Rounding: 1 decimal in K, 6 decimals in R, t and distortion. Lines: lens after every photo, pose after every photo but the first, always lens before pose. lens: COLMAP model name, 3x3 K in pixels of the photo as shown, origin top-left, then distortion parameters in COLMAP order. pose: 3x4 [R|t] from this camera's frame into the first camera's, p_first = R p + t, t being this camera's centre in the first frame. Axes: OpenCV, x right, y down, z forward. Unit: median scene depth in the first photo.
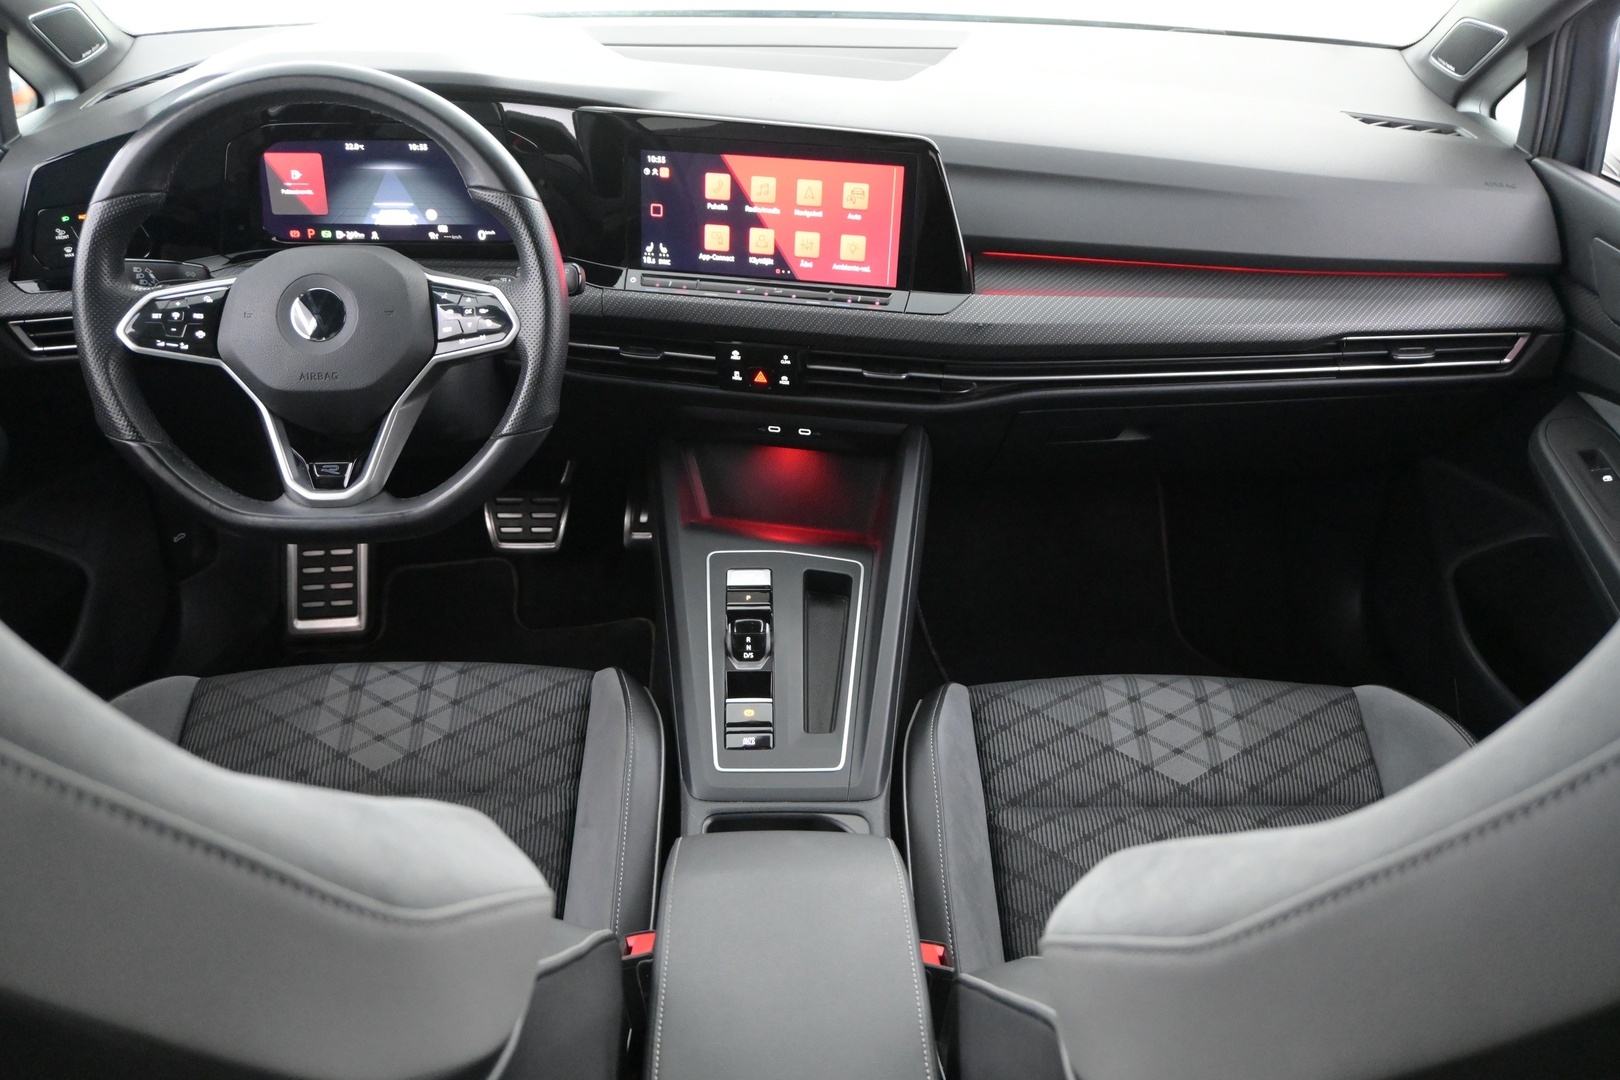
lens RADIAL K [[1403.3, 0, 810.0], [0, 1403.3, 540.0], [0, 0, 1]] dist [0.006831, 0.001043]
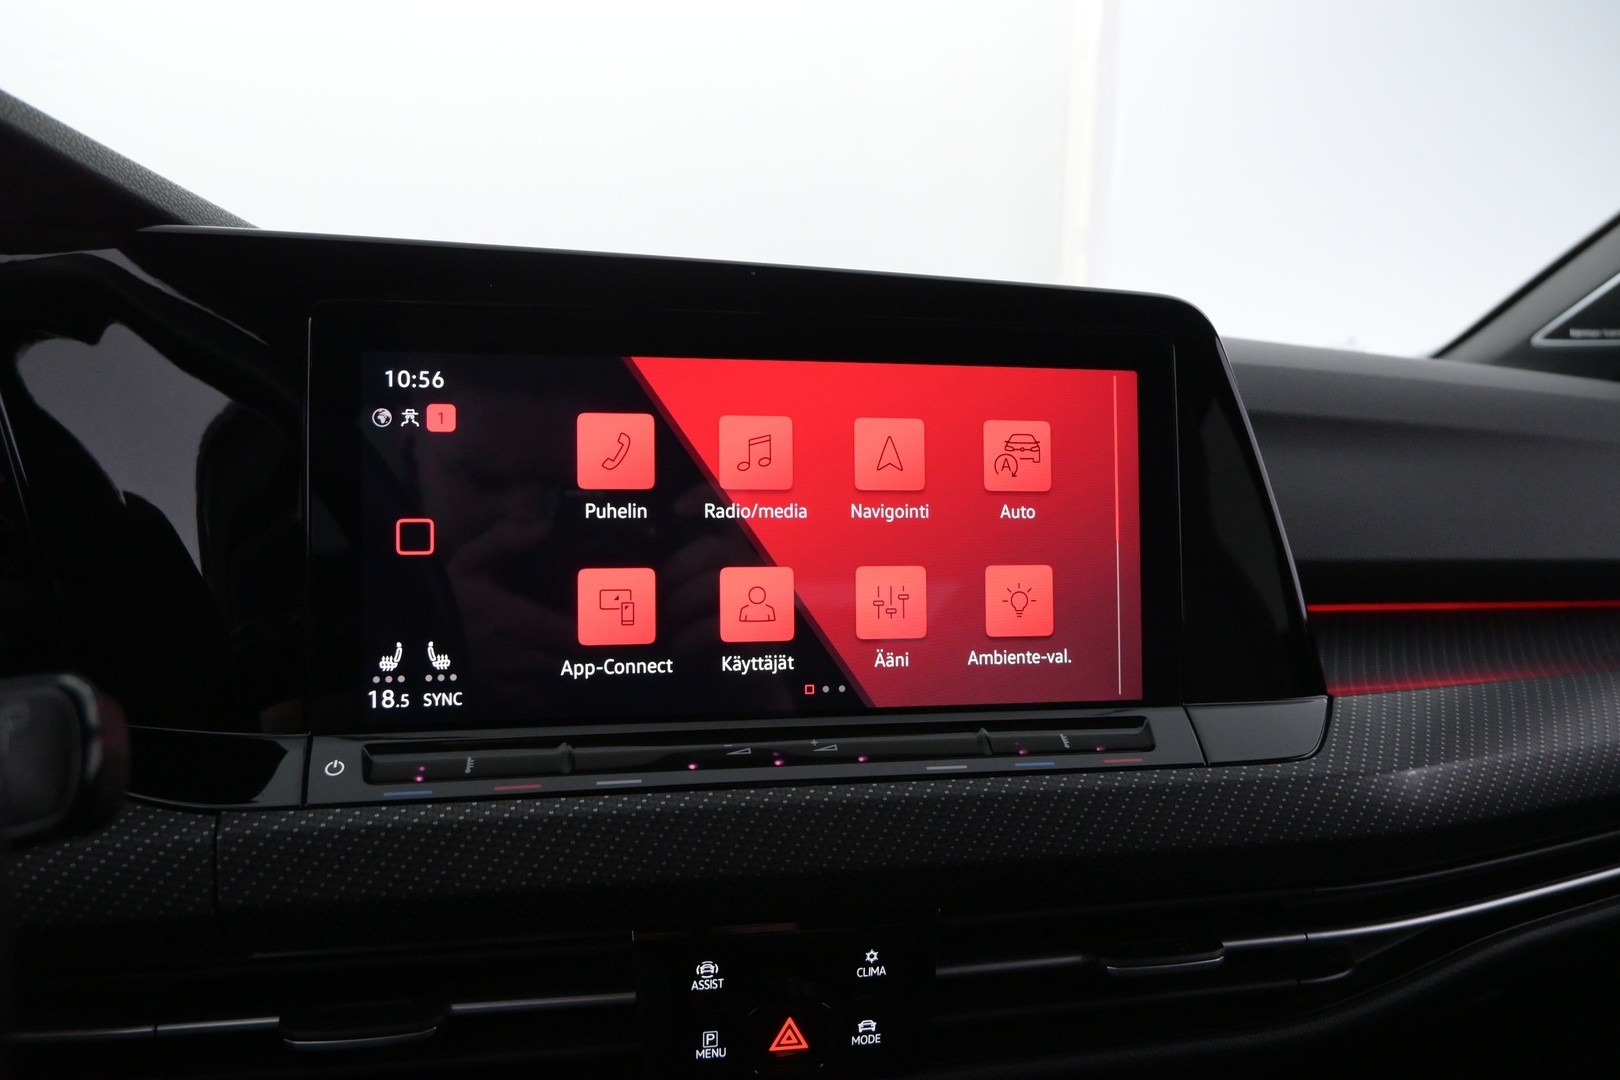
lens RADIAL K [[1118.2, 0, 810.0], [0, 1118.2, 540.0], [0, 0, 1]] dist [0.004912, 0.001700]
pose [[0.938903, -0.043860, 0.341377, -0.112752], [0.176586, 0.912741, -0.368402, -0.127461], [-0.295431, 0.406176, 0.864720, 0.764105]]
